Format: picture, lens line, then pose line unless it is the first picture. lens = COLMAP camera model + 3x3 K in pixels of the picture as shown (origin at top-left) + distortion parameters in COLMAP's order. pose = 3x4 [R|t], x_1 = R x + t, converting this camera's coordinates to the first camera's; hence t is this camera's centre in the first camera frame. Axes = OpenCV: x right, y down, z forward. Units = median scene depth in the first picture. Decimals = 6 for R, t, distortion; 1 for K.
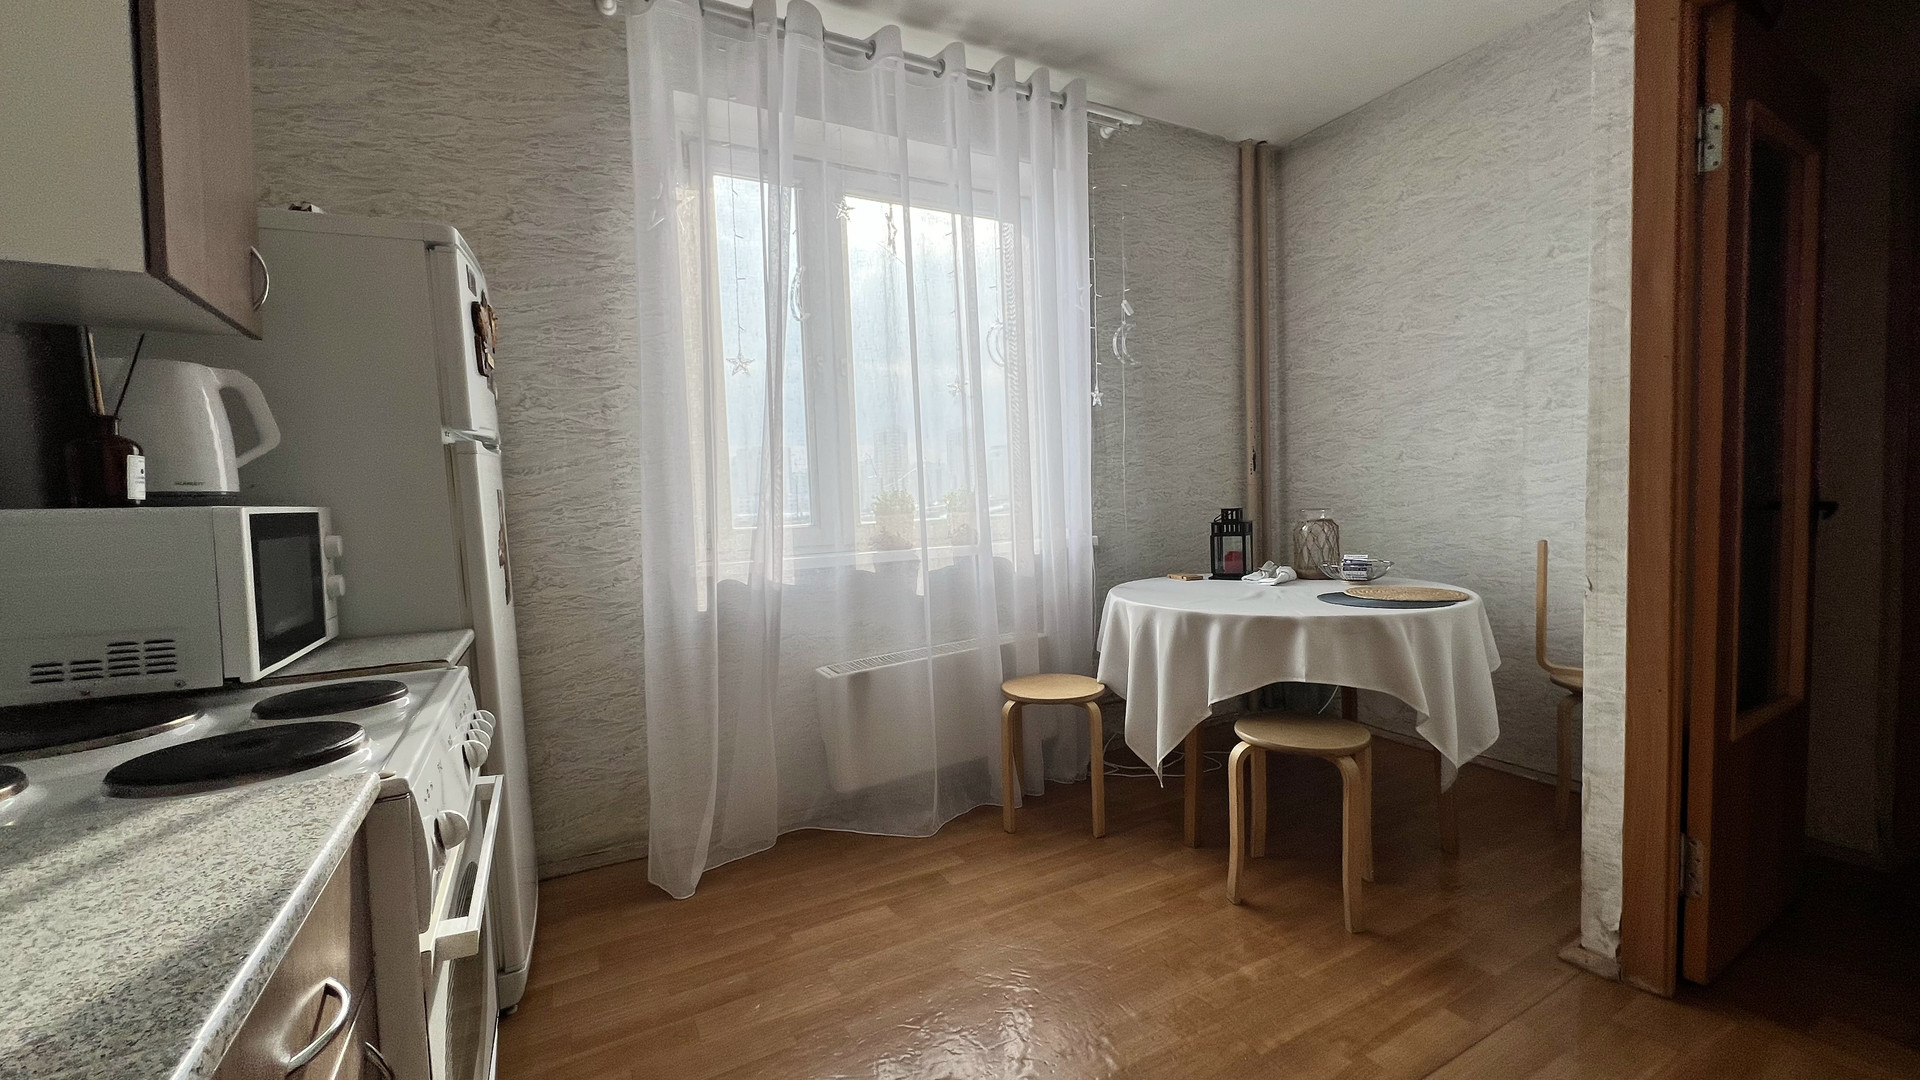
lens RADIAL K [[766.0, 0, 962.8], [0, 766.0, 540.7], [0, 0, 1]] dist [-0.001432, 0.000120]
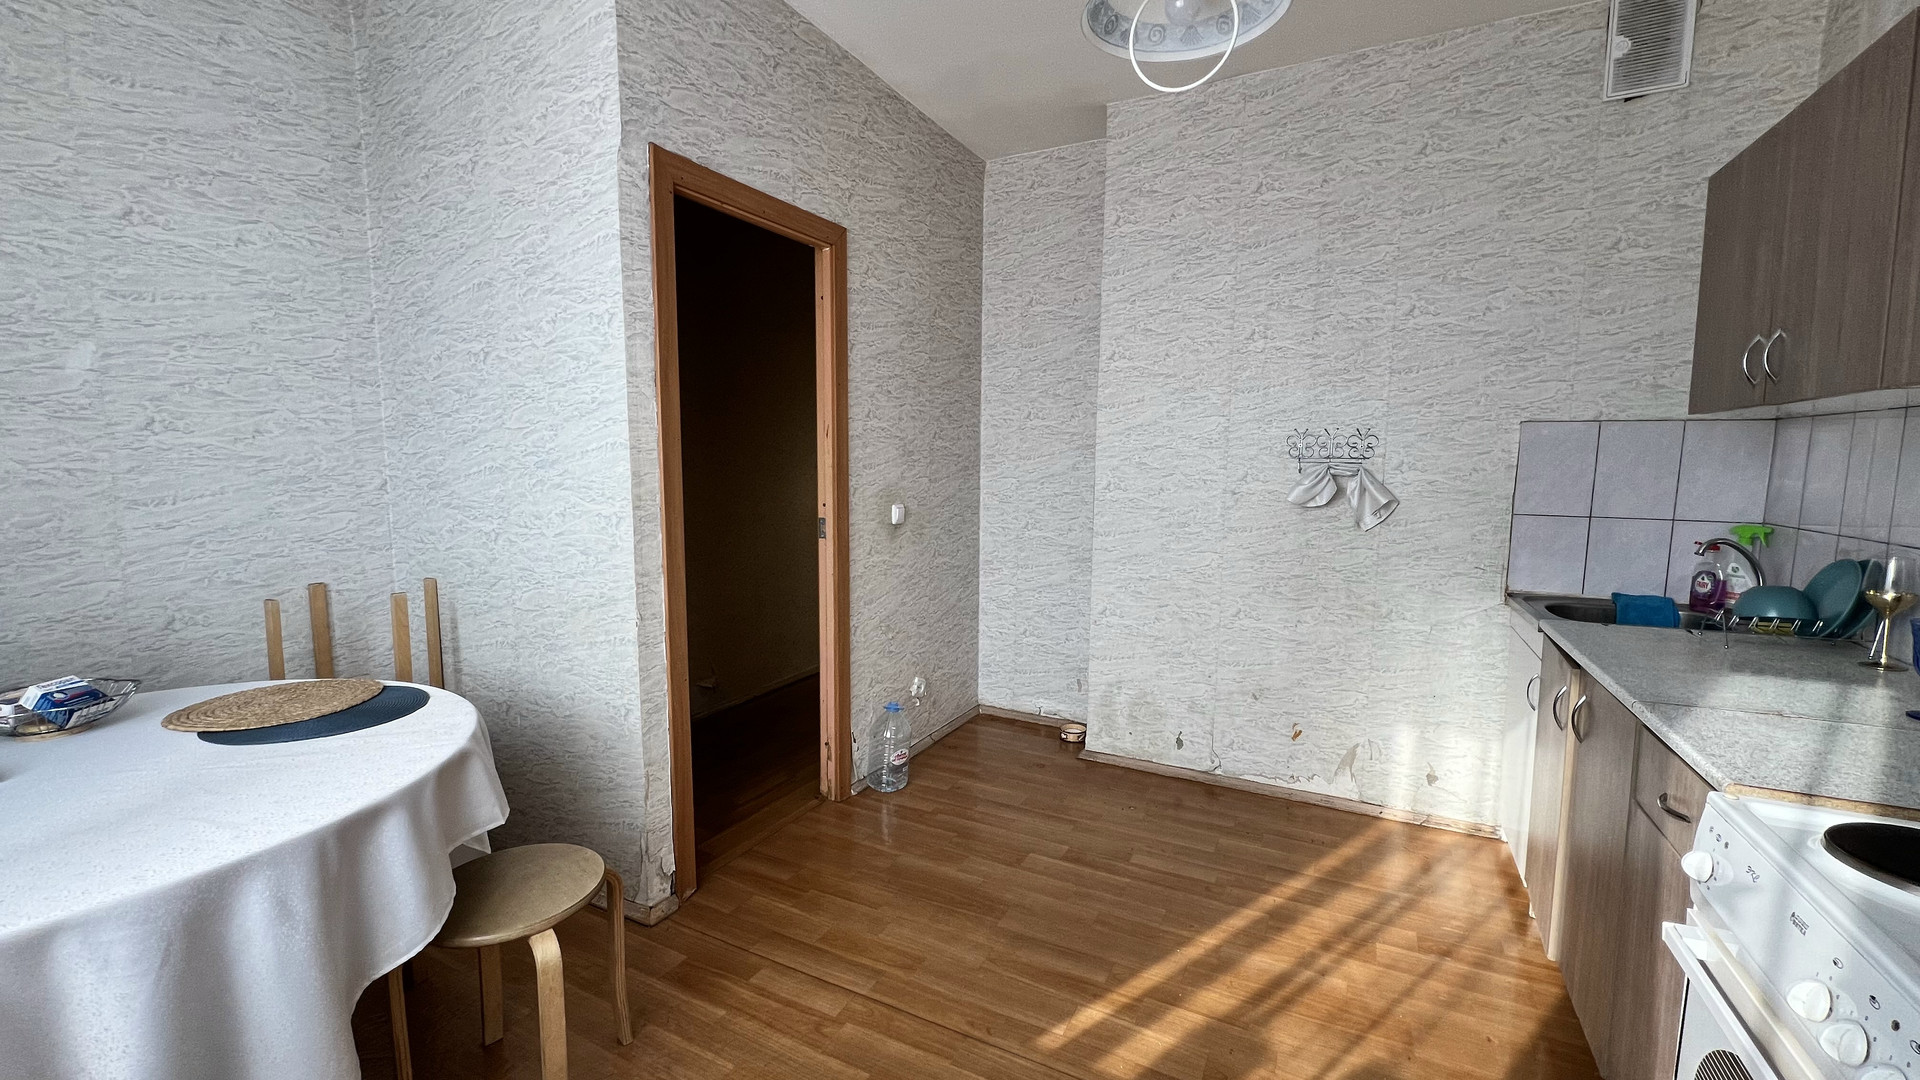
lens RADIAL K [[766.0, 0, 964.4], [0, 766.0, 539.1], [0, 0, 1]] dist [-0.001432, 0.000120]
pose [[-0.559926, -0.060262, 0.826348, -0.330878], [0.056210, 0.992291, 0.110450, -0.120085], [-0.826634, 0.108293, -0.552222, 0.869288]]
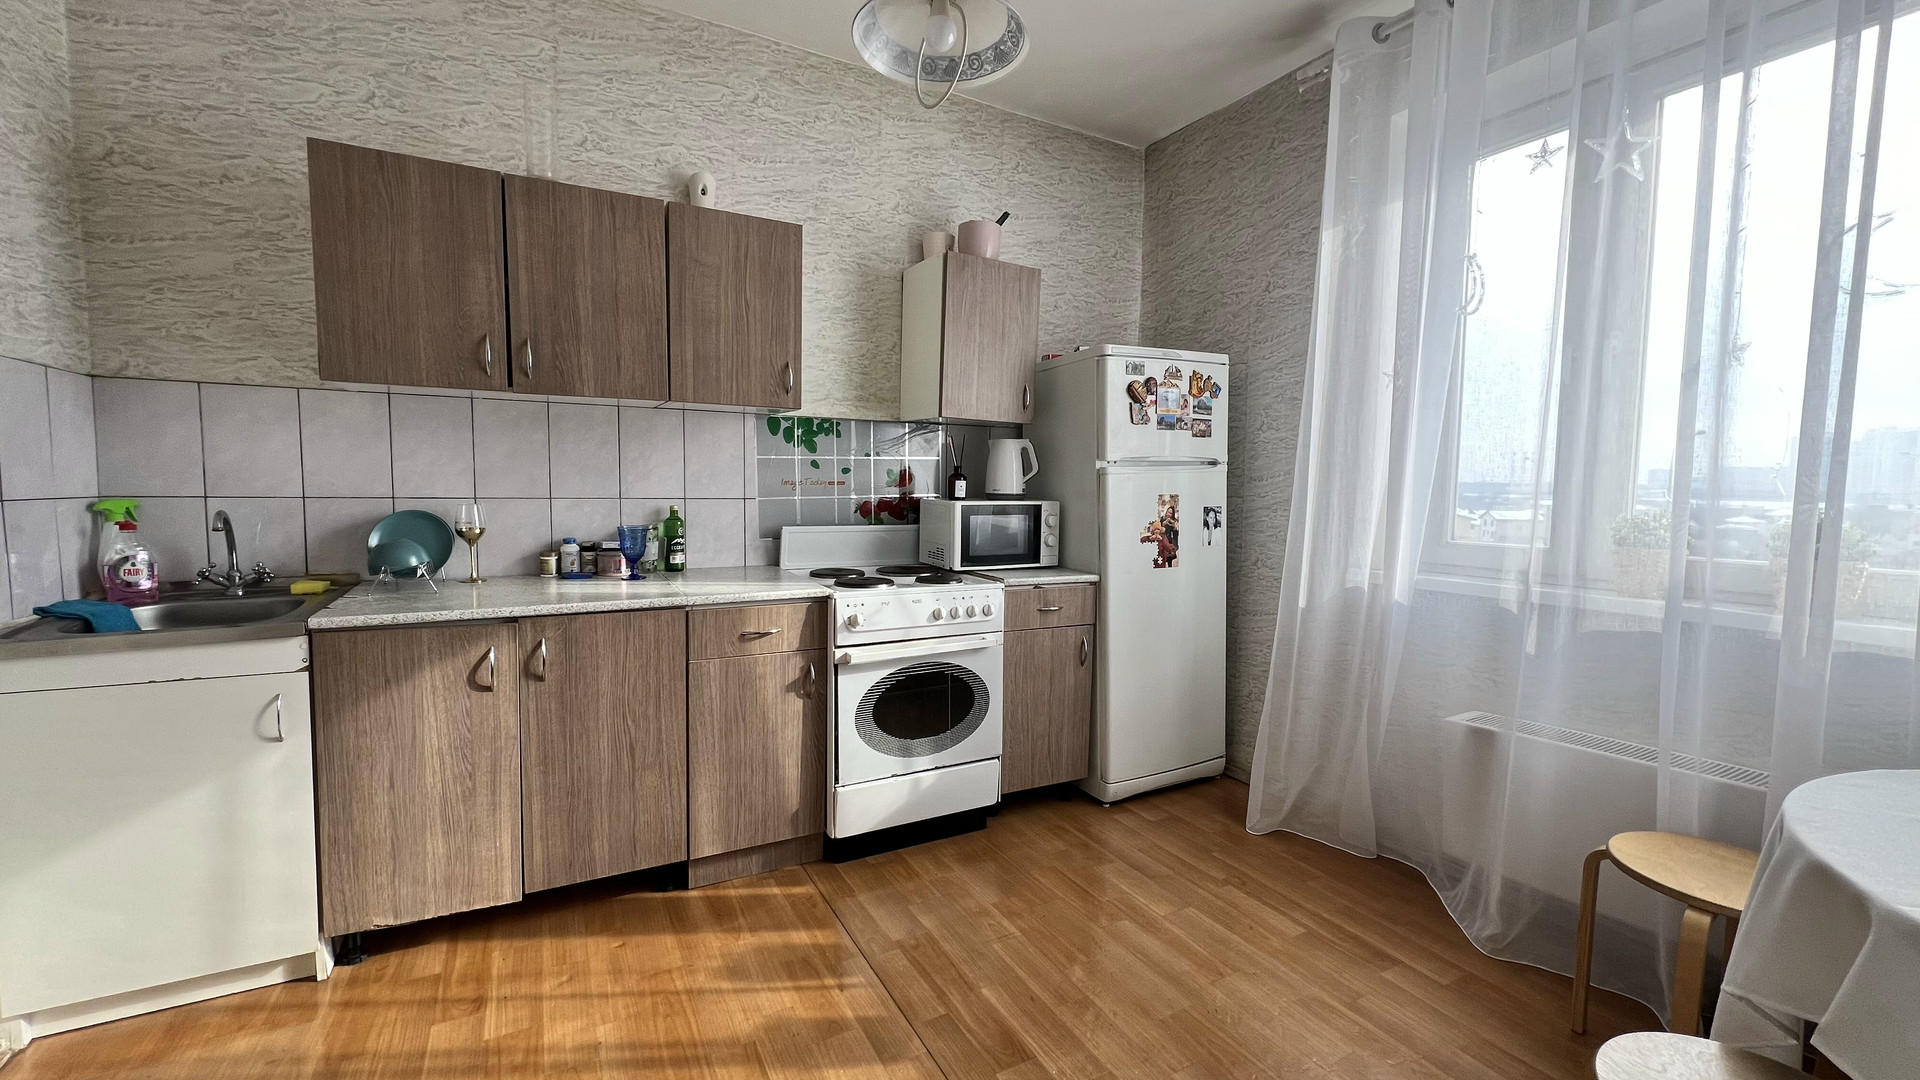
lens RADIAL K [[766.0, 0, 960.4], [0, 766.0, 538.4], [0, 0, 1]] dist [-0.001432, 0.000120]
pose [[0.002387, 0.106747, -0.994283, 0.715878], [-0.069936, 0.991870, 0.106320, -0.086823], [0.997549, 0.069282, 0.009833, 0.440252]]
